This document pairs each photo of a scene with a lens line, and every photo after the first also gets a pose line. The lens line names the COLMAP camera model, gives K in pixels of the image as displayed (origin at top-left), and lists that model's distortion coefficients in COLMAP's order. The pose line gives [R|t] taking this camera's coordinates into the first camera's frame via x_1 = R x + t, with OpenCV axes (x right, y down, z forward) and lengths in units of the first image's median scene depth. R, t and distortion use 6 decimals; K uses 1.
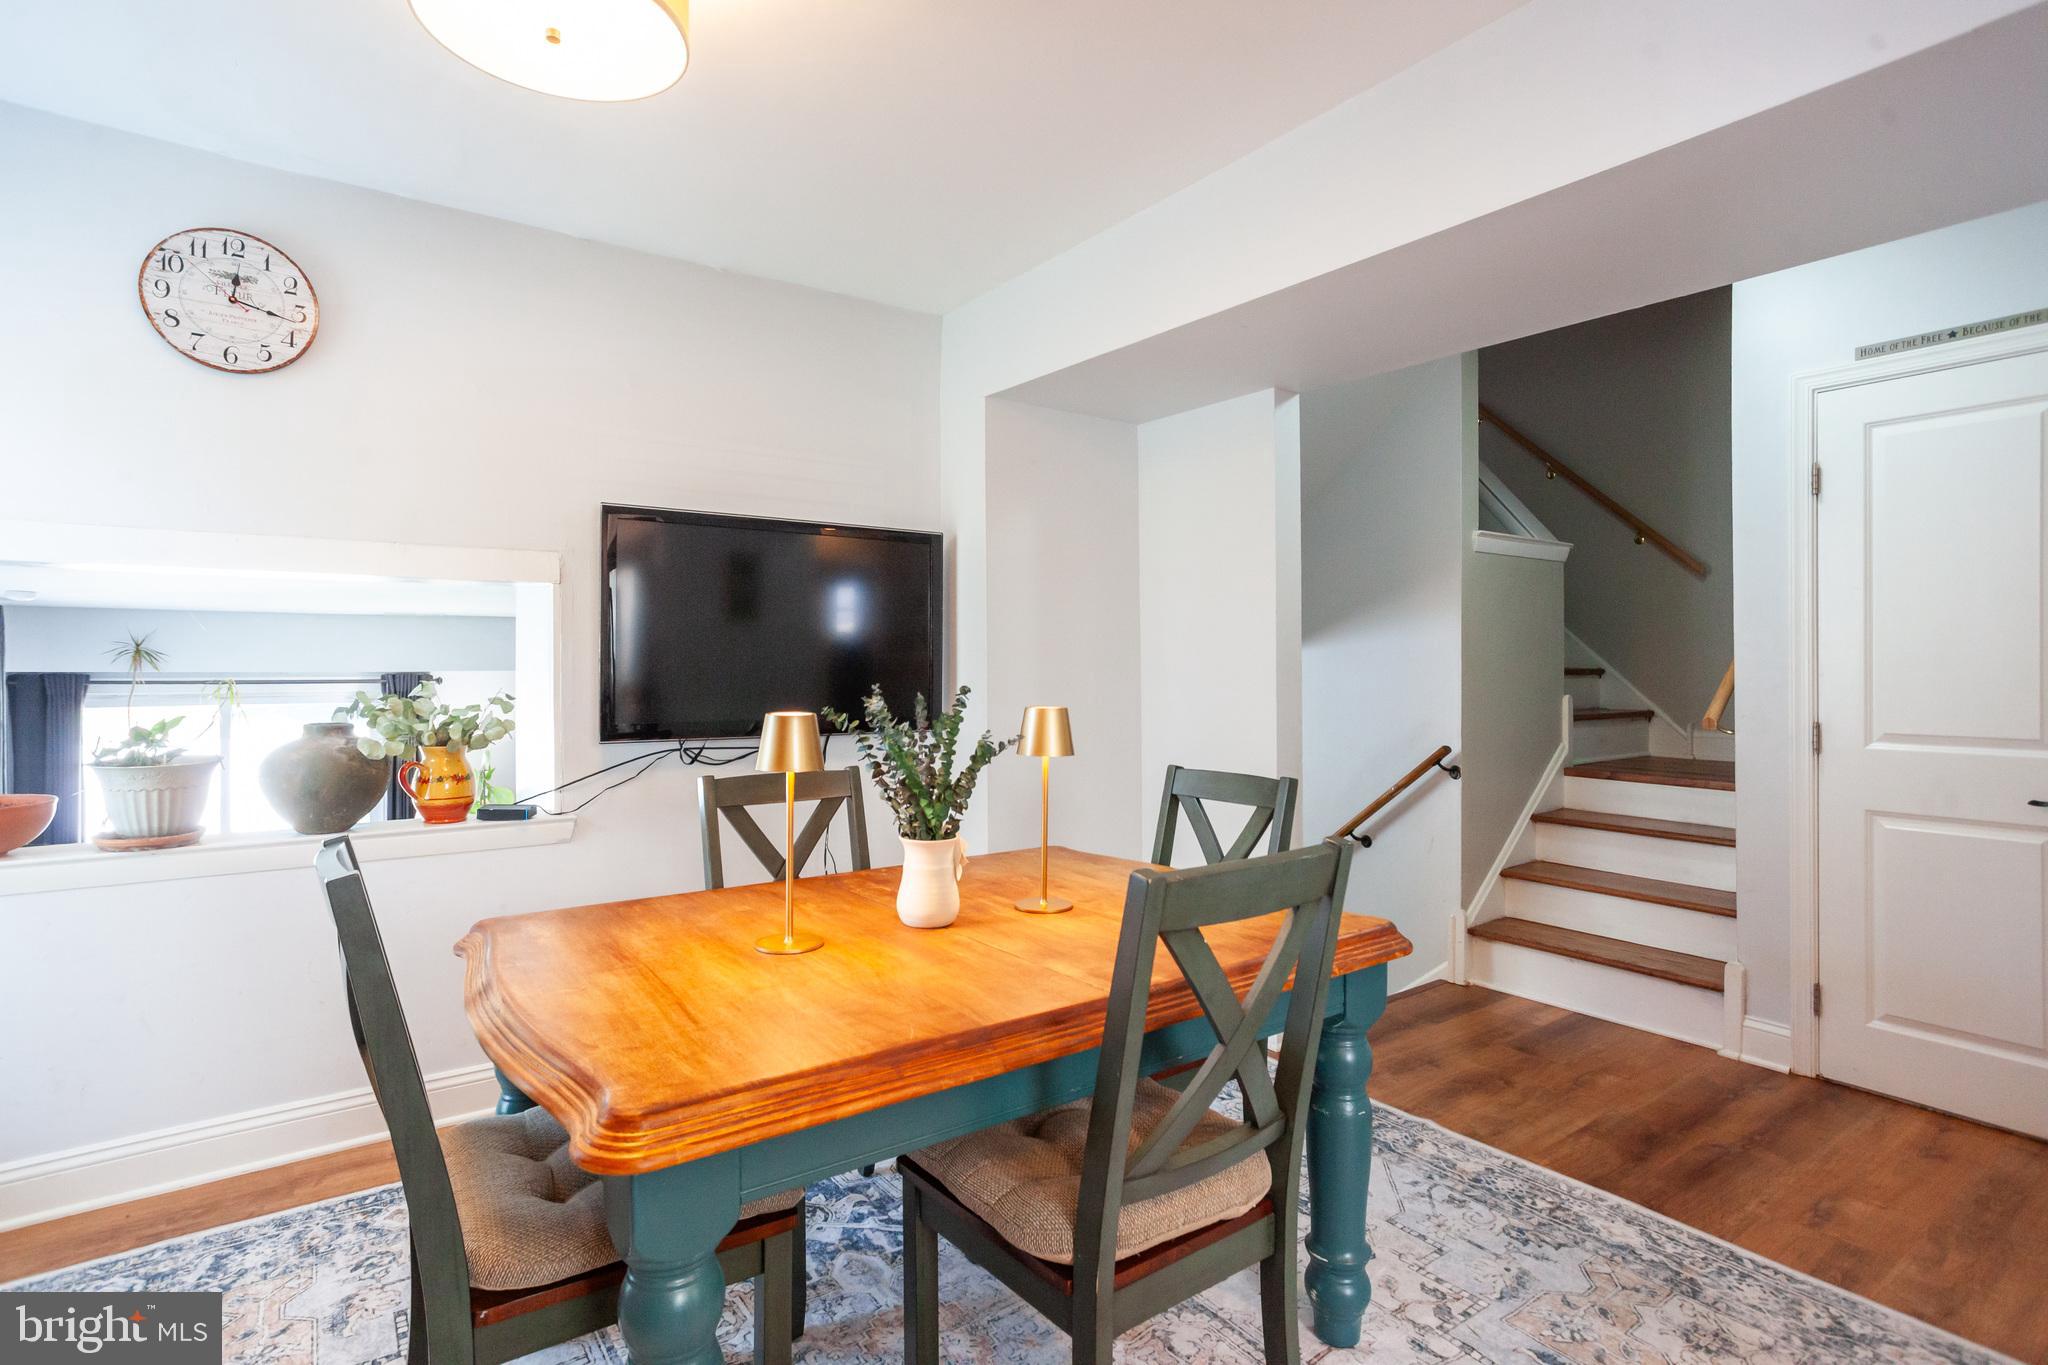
lens RADIAL K [[1035.1, 0, 1026.3], [0, 1035.1, 670.8], [0, 0, 1]] dist [-0.032724, 0.027341]
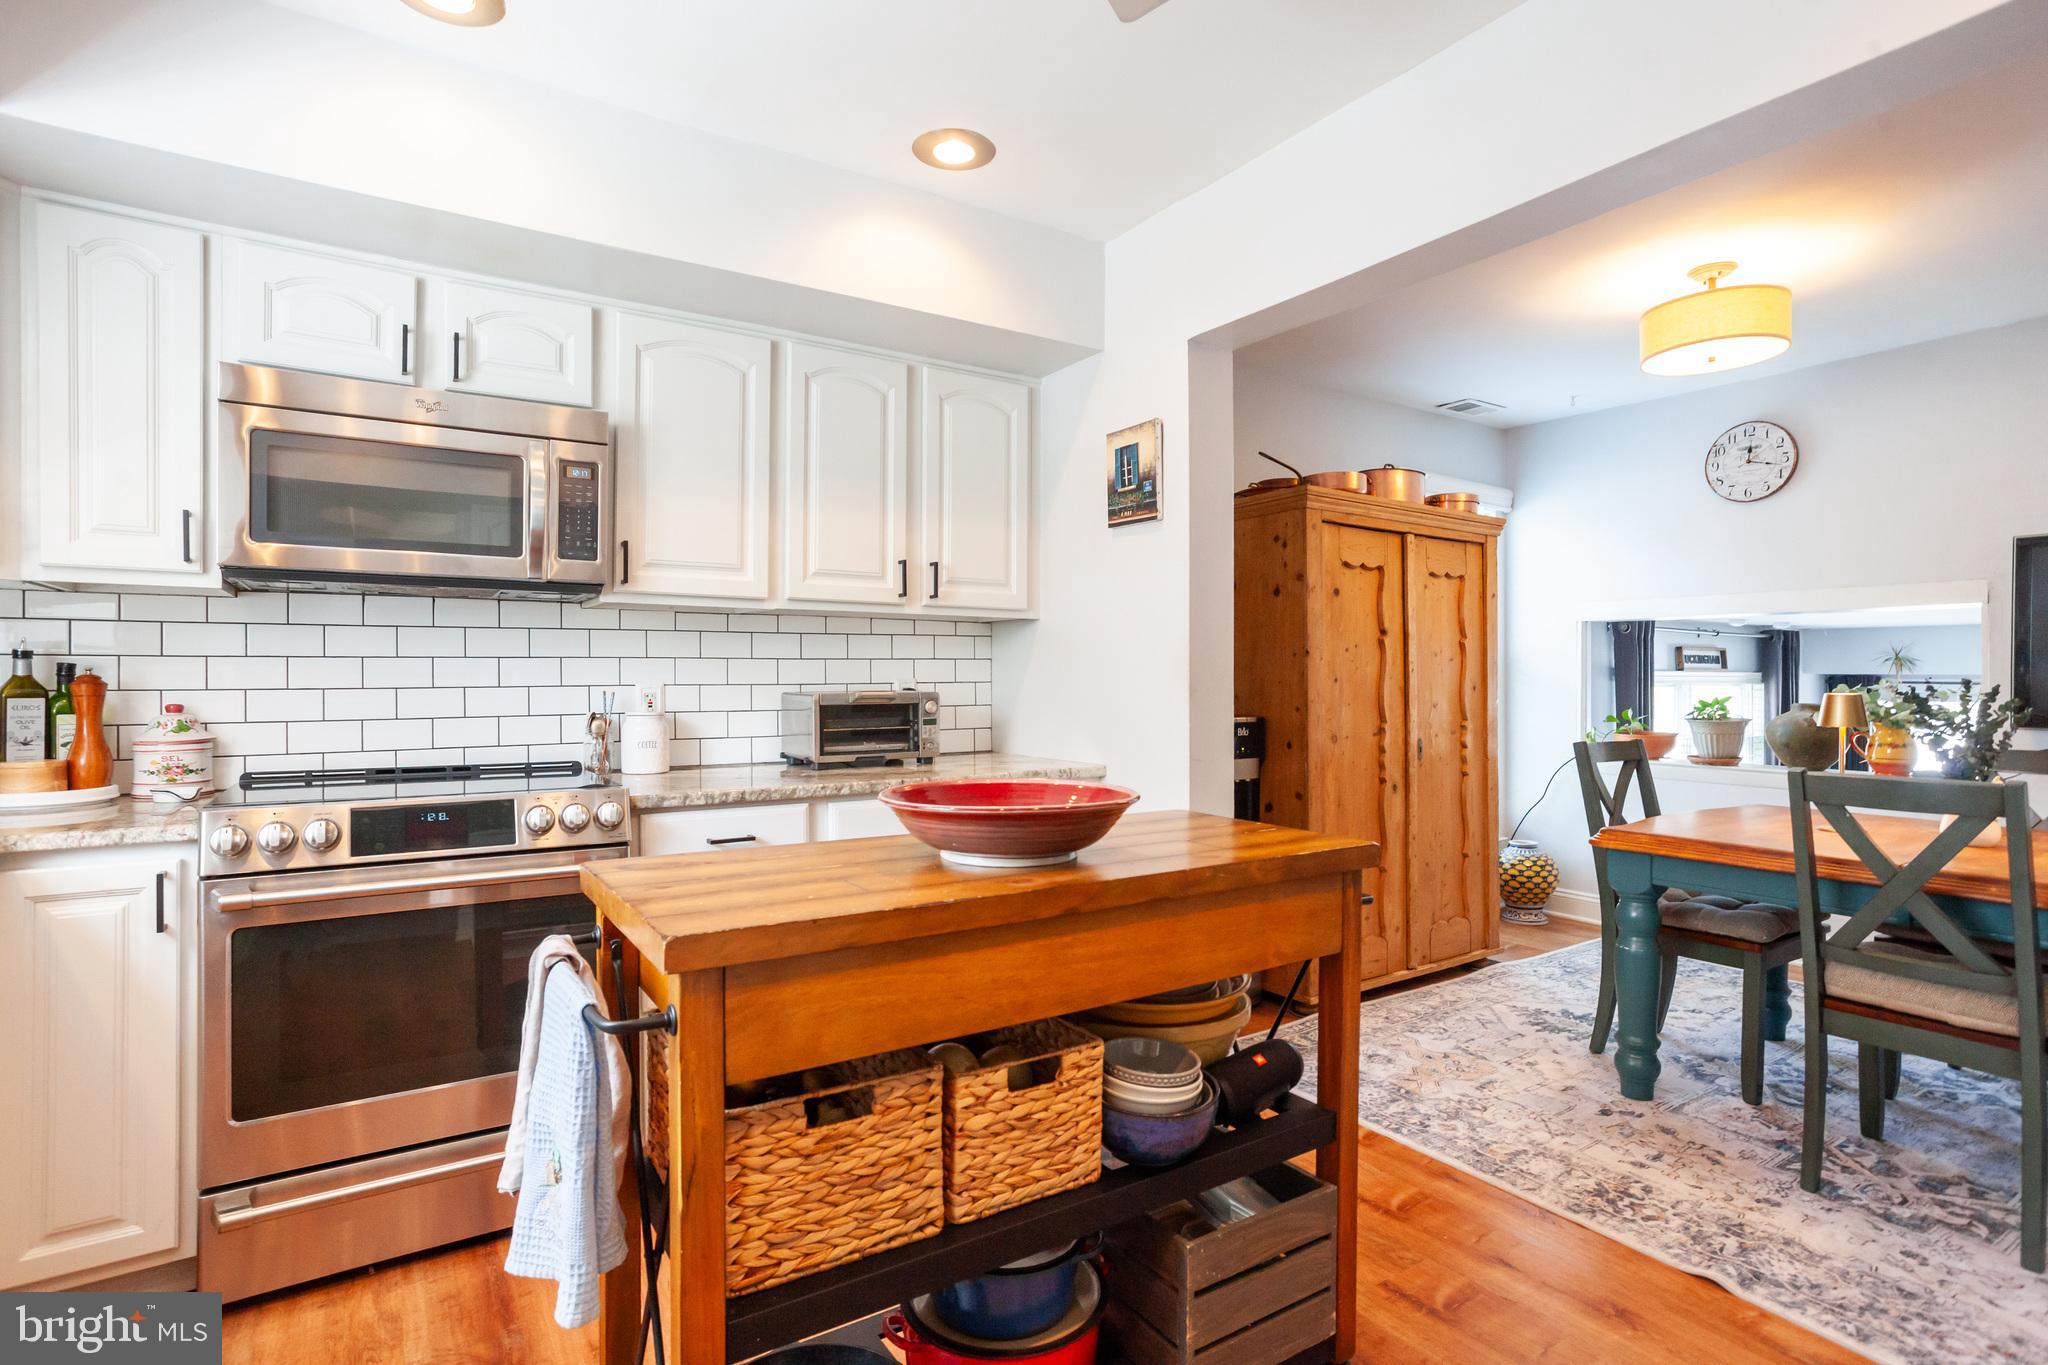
lens RADIAL K [[1035.1, 0, 1017.5], [0, 1035.1, 673.9], [0, 0, 1]] dist [-0.032724, 0.027341]
pose [[-0.036998, 0.004003, -0.999307, 1.034674], [-0.010270, 0.999938, 0.004385, 0.012817], [0.999263, 0.010425, -0.036954, -0.196467]]
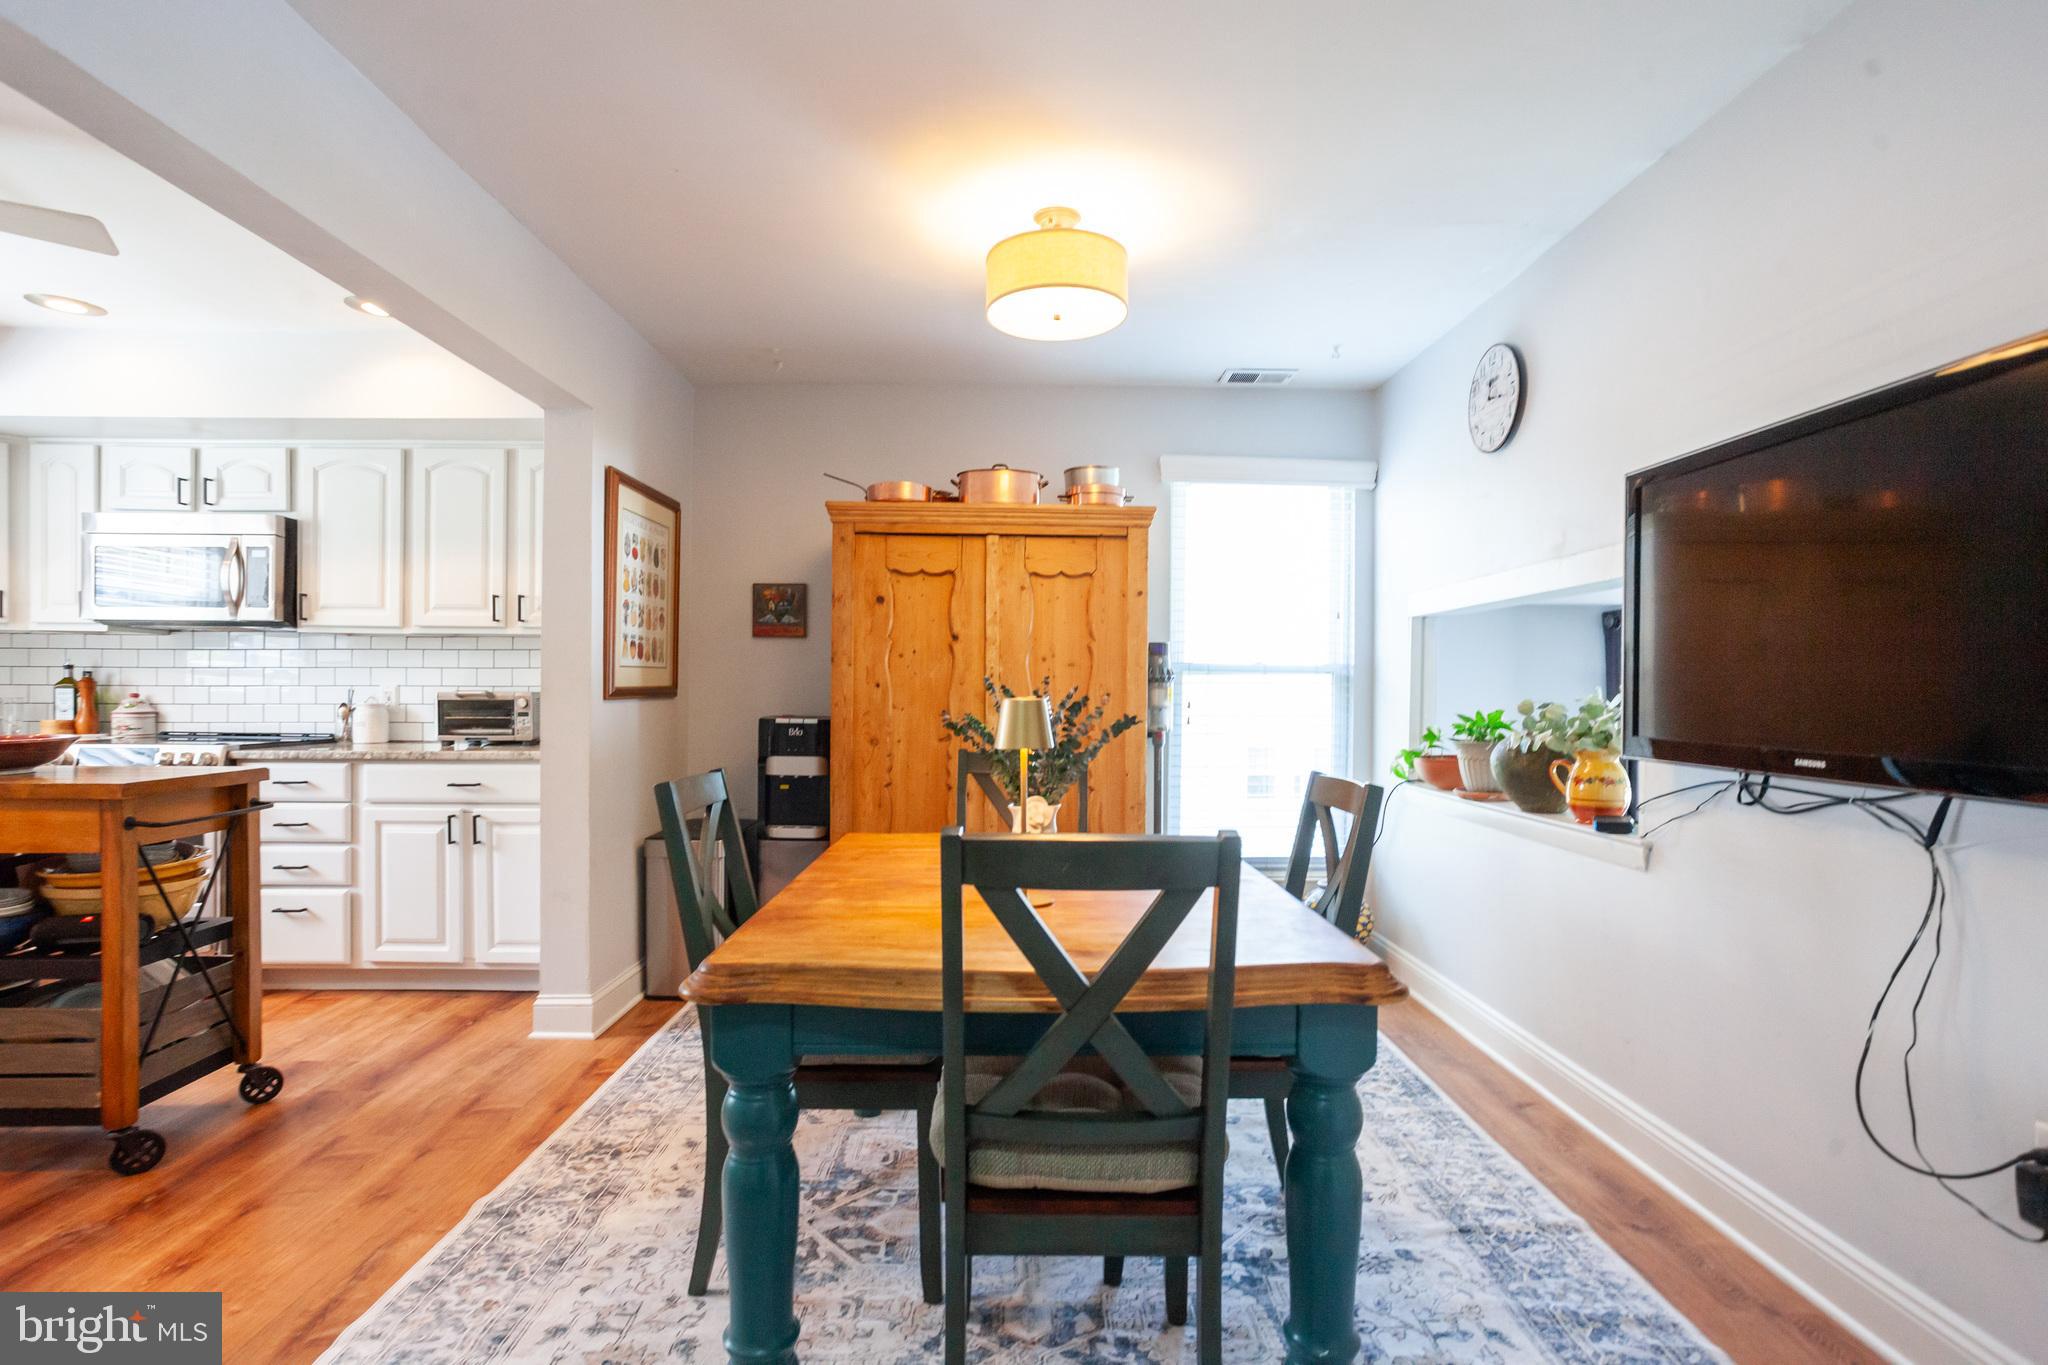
lens RADIAL K [[1035.1, 0, 1022.3], [0, 1035.1, 684.7], [0, 0, 1]] dist [-0.032724, 0.027341]
pose [[-0.583684, -0.002156, -0.811978, 0.664037], [-0.010829, 0.999928, 0.005129, 0.013041], [0.811909, 0.011787, -0.583665, 1.271129]]
